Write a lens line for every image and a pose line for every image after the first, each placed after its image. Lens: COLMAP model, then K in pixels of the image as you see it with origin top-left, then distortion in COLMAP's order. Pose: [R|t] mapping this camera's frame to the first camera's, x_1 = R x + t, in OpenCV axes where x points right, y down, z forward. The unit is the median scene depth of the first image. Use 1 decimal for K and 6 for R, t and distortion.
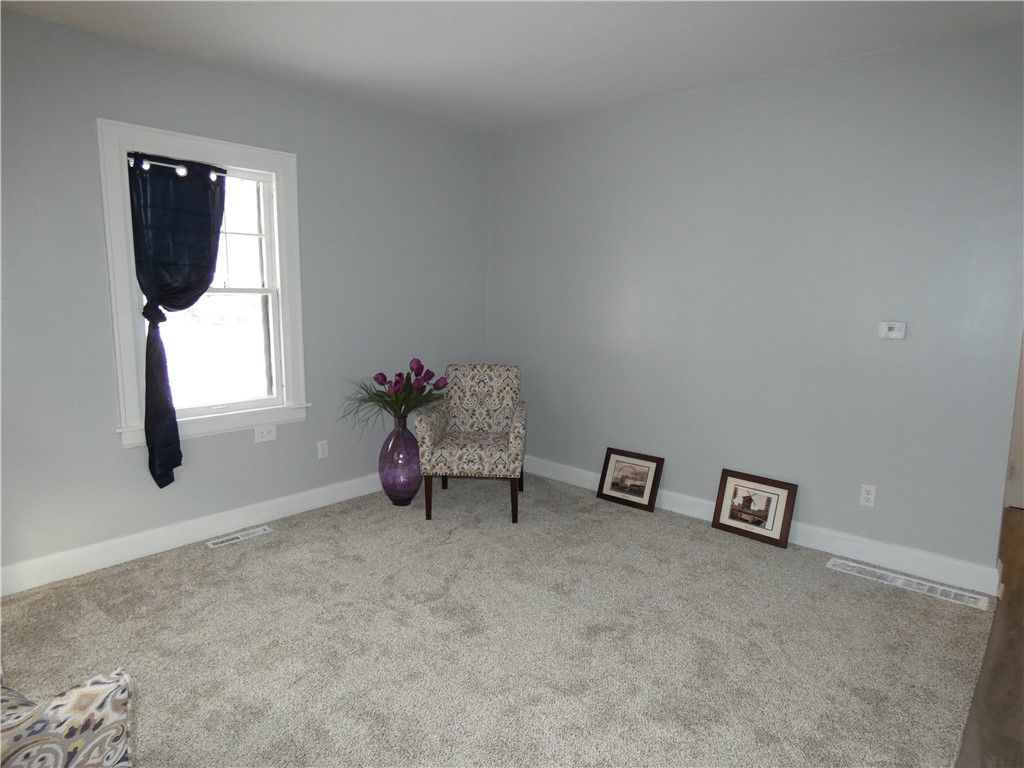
lens RADIAL K [[601.9, 0, 512.0], [0, 601.9, 384.0], [0, 0, 1]] dist [-0.001173, 0.001114]
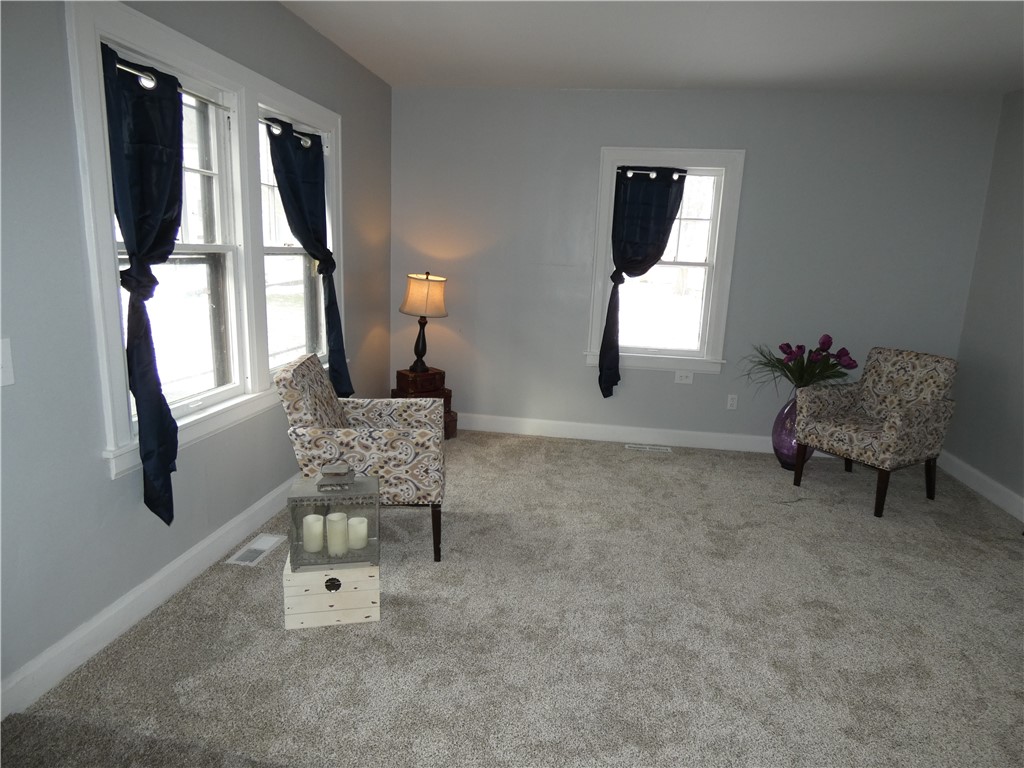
lens RADIAL K [[604.3, 0, 521.9], [0, 604.3, 384.9], [0, 0, 1]] dist [-0.001133, -0.003052]
pose [[0.568587, 0.184902, -0.801574, 0.443221], [-0.154070, 0.981105, 0.117027, 0.001815], [0.808066, 0.056958, 0.586331, -0.025452]]
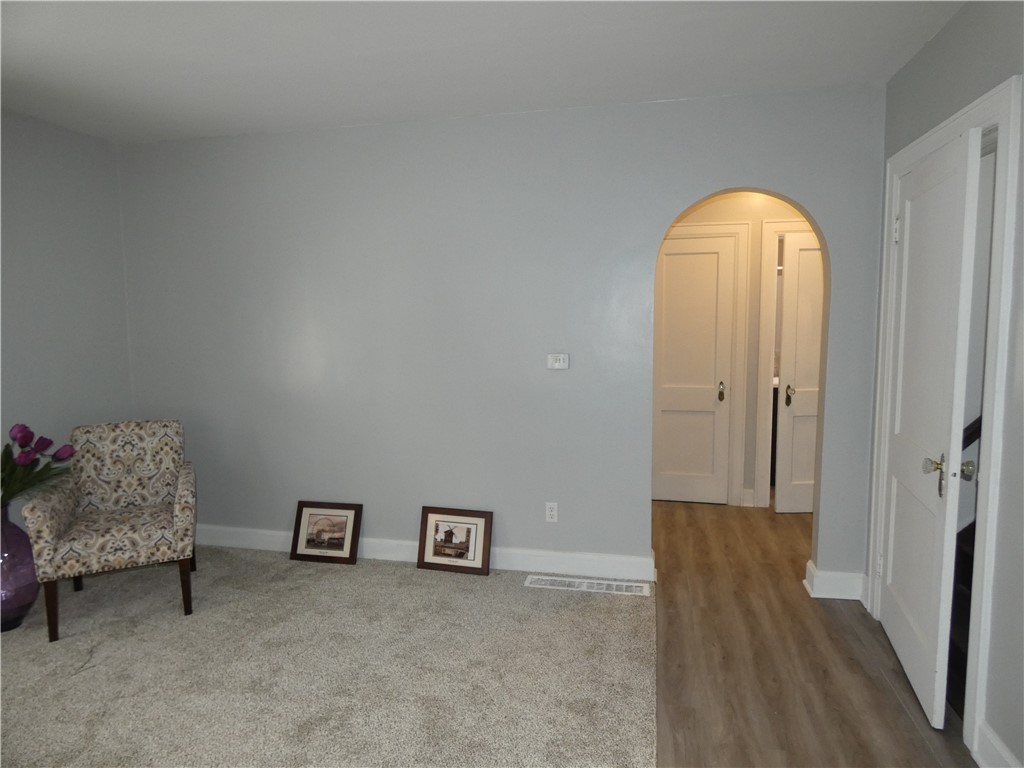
lens RADIAL K [[595.7, 0, 504.7], [0, 595.7, 383.7], [0, 0, 1]] dist [-0.001375, 0.020988]
pose [[0.865255, -0.060850, 0.497626, -0.009091], [0.087202, 0.995743, -0.029864, -0.019740], [-0.493690, 0.069234, 0.866878, 0.070986]]
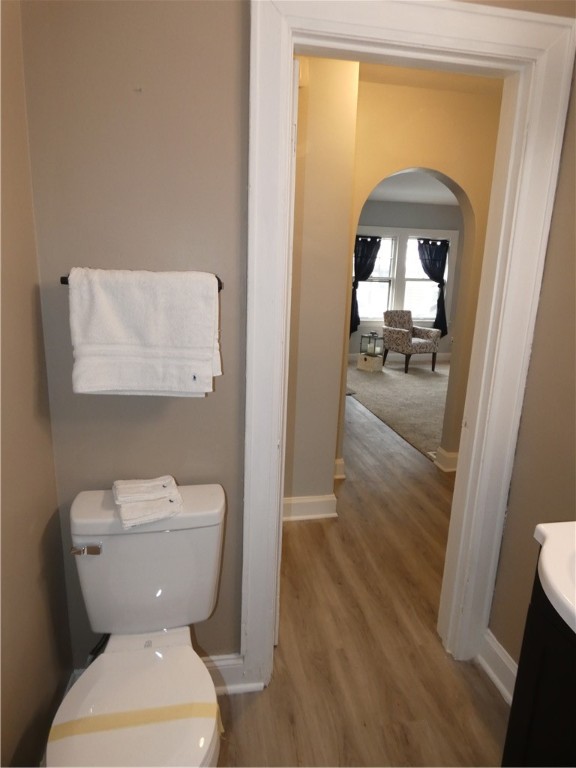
lens RADIAL K [[477.3, 0, 288.0], [0, 477.3, 384.0], [0, 0, 1]] dist [0.000095, -0.000707]
pose [[-0.592998, 0.156530, -0.789843, 1.739646], [-0.155677, 0.940127, 0.303192, -0.161564], [0.790011, 0.302753, -0.533126, 1.104204]]
